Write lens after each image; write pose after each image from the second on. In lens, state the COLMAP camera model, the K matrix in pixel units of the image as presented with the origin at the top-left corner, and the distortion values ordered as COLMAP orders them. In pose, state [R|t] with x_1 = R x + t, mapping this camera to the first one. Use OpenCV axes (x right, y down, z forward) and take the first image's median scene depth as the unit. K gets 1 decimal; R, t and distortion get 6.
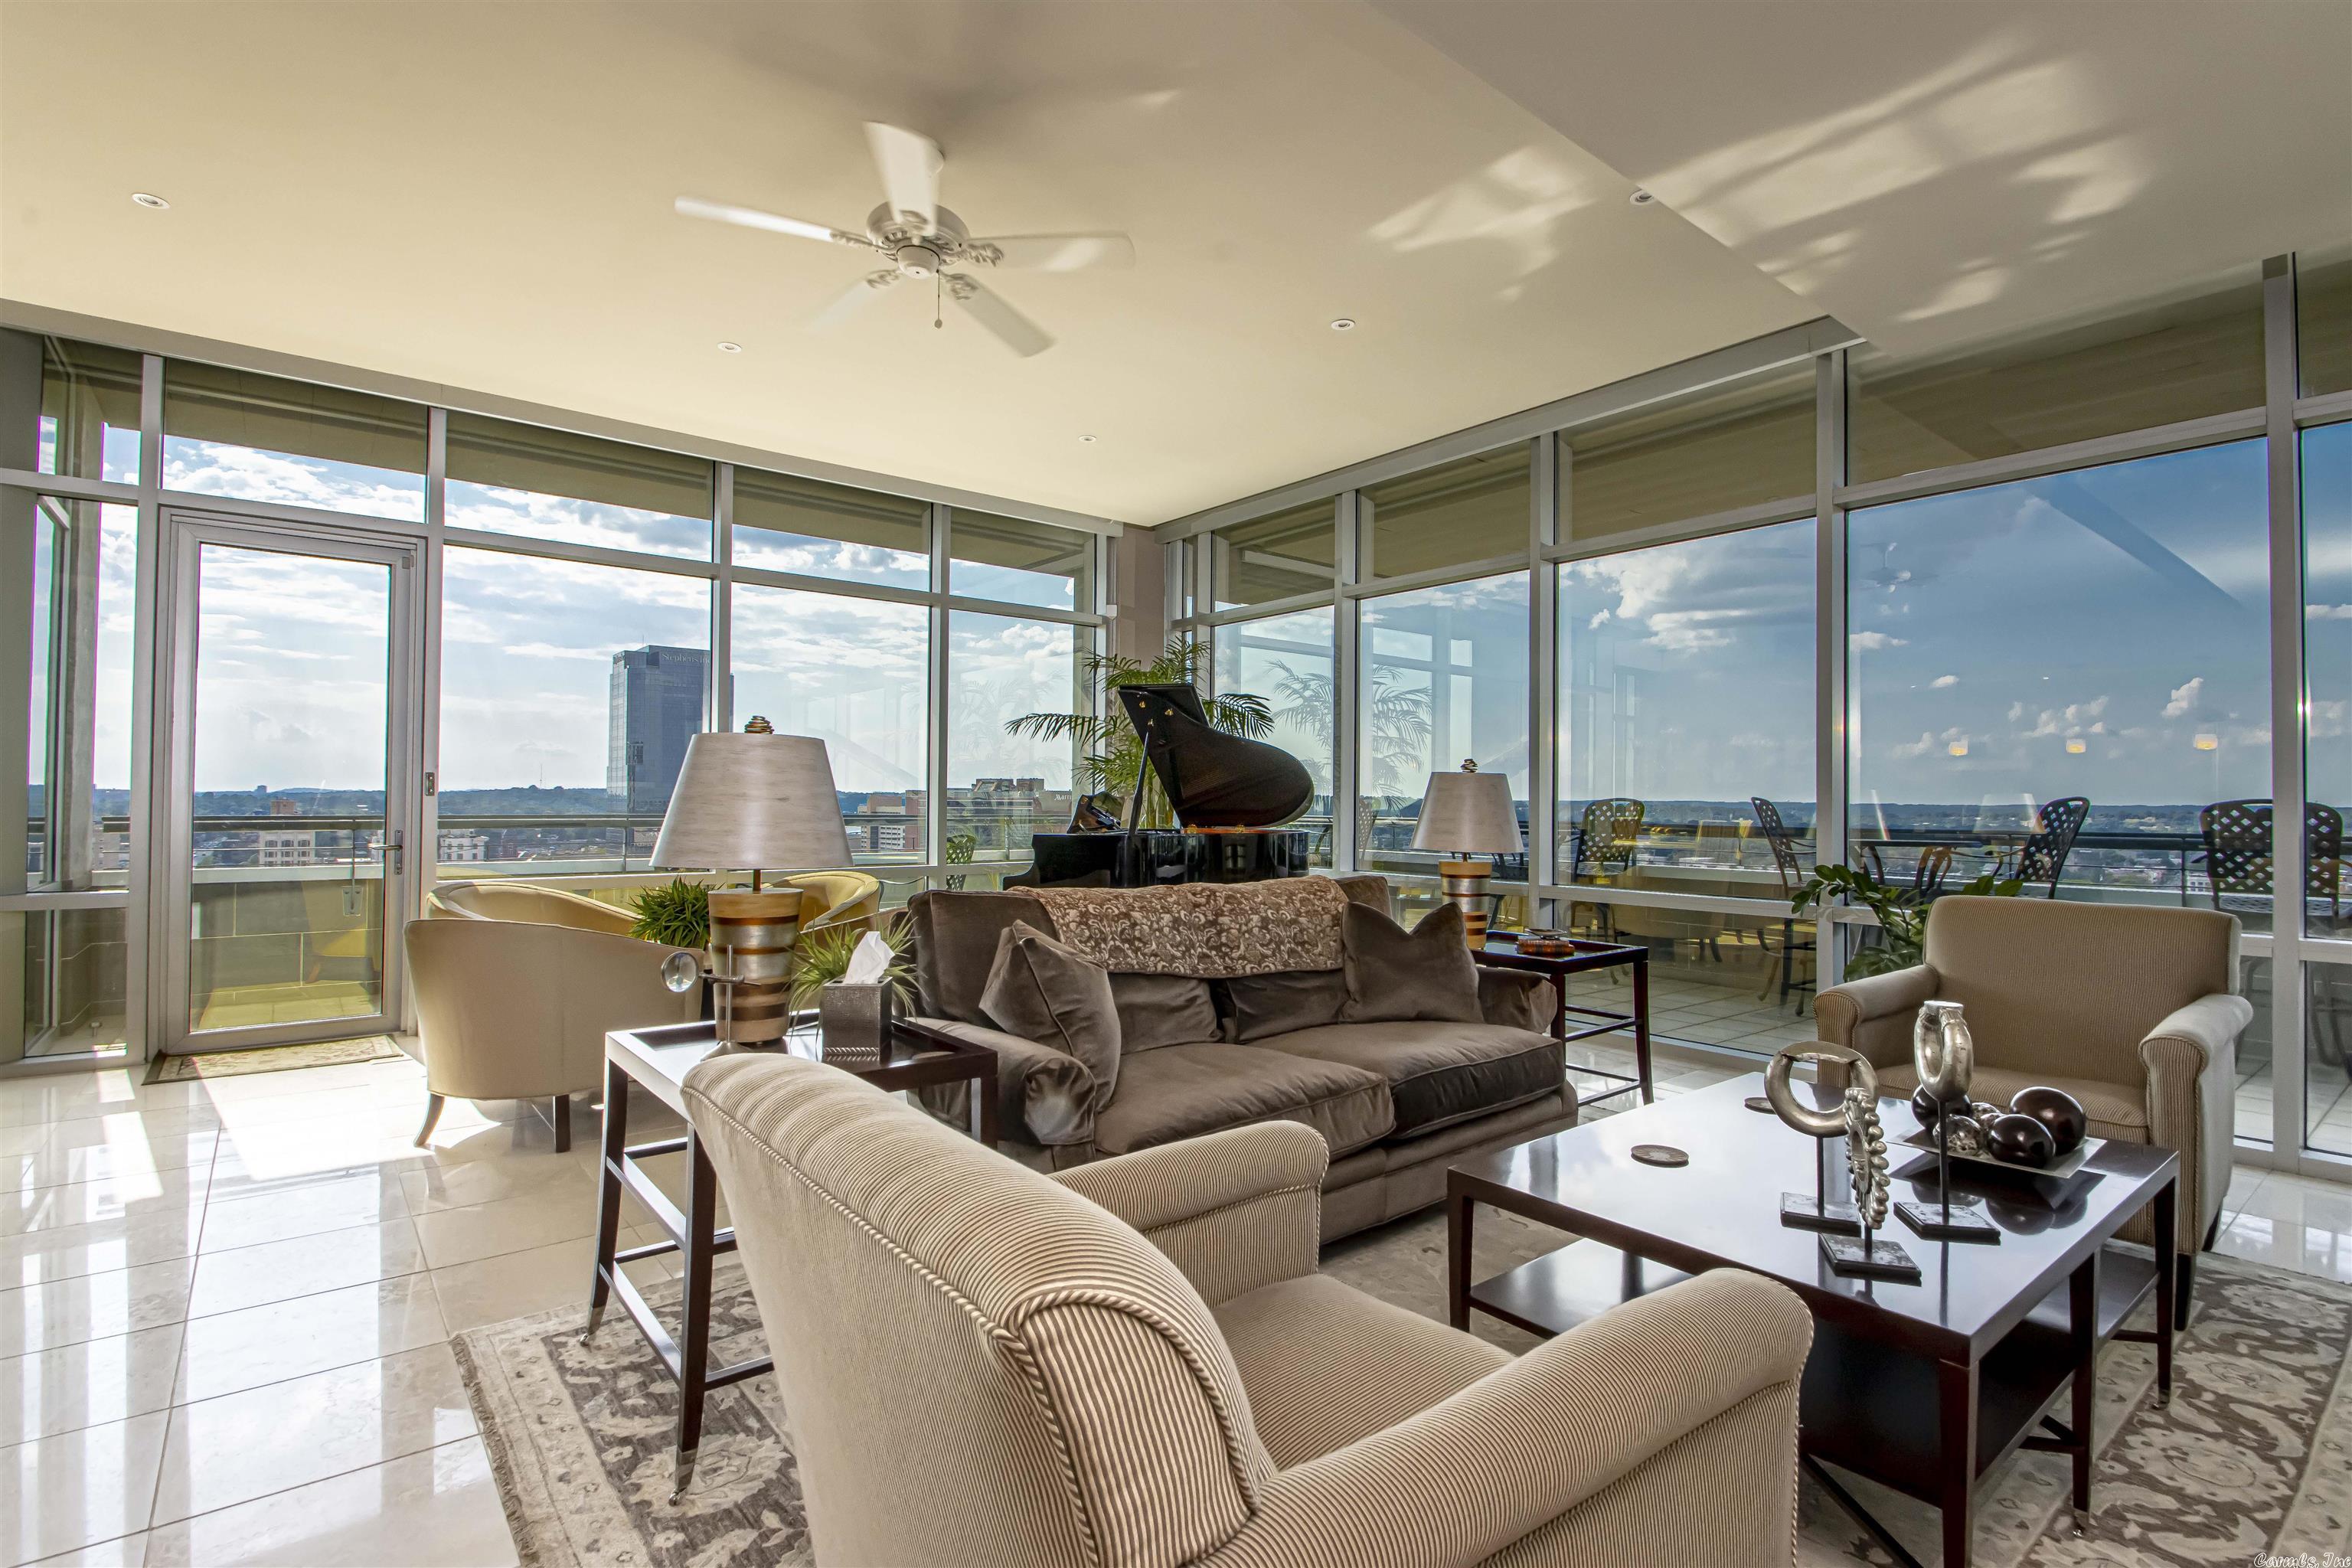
lens RADIAL K [[1105.5, 0, 1176.0], [0, 1105.5, 784.0], [0, 0, 1]] dist [0.002269, 0.000355]
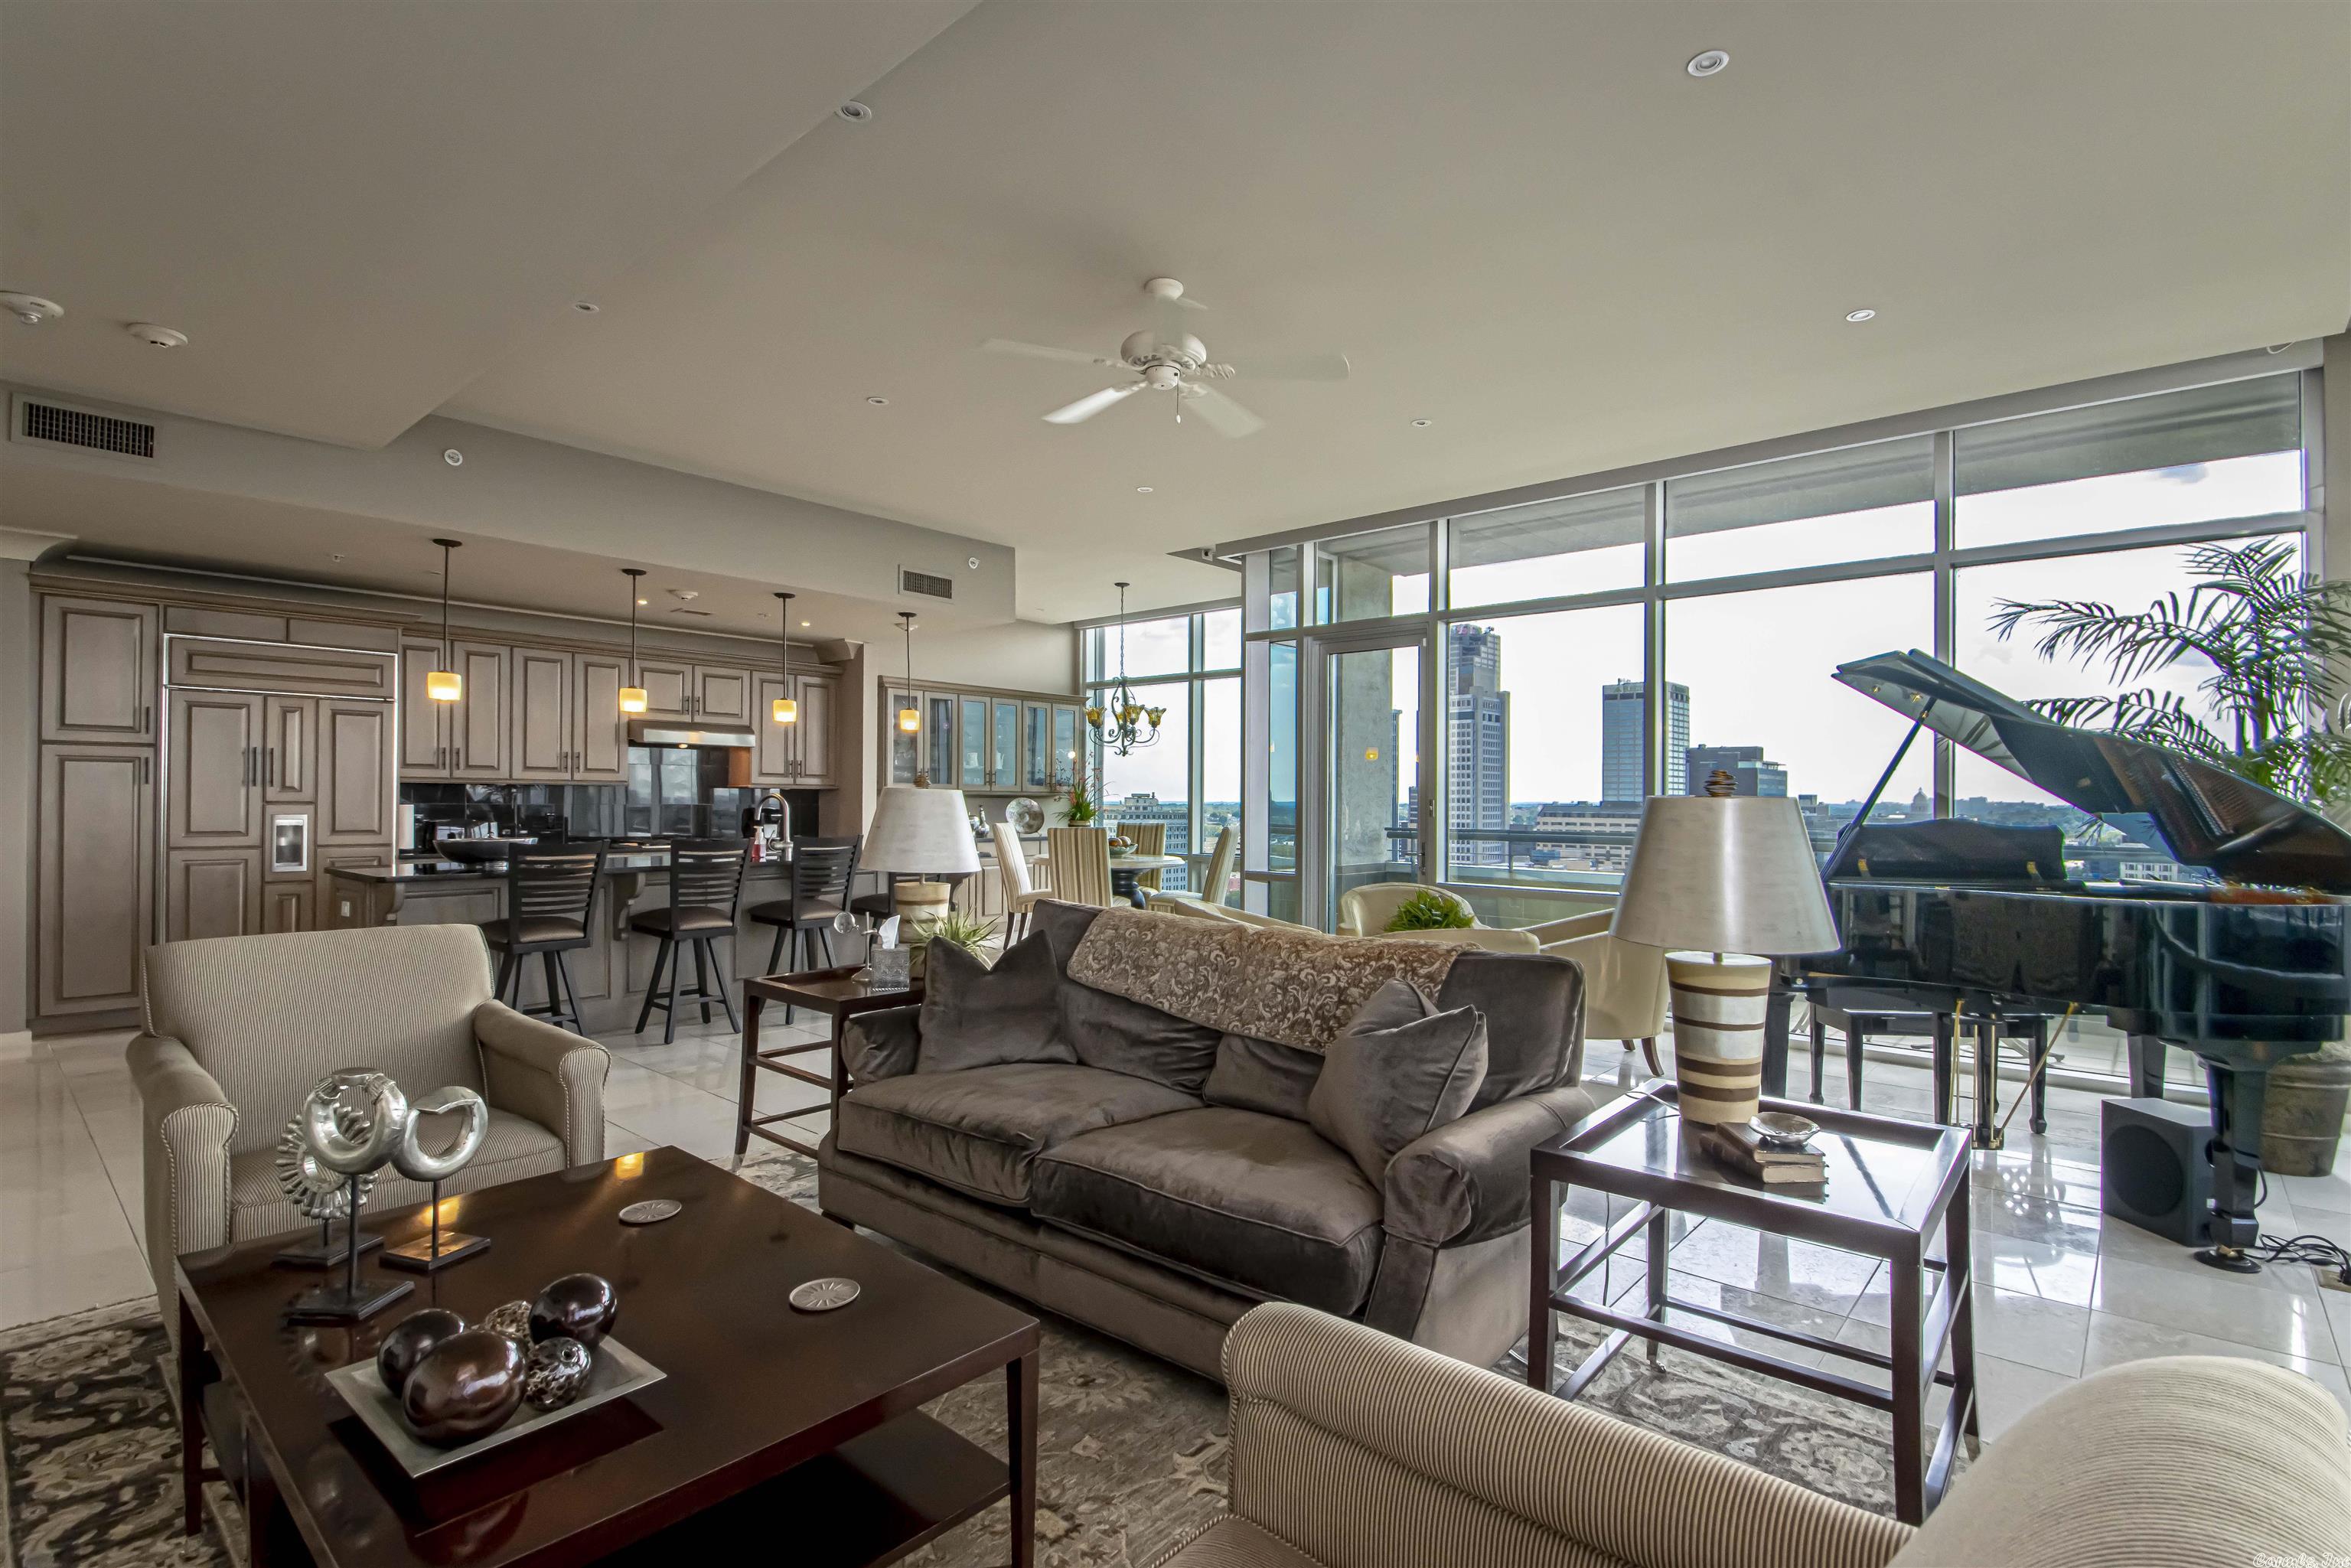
lens RADIAL K [[1105.0, 0, 1175.5], [0, 1105.0, 784.0], [0, 0, 1]] dist [0.002269, 0.000355]
pose [[0.171708, -0.016826, -0.985004, 1.004638], [0.007547, 0.999847, -0.015764, -0.008746], [0.985119, -0.004728, 0.171809, 0.851132]]
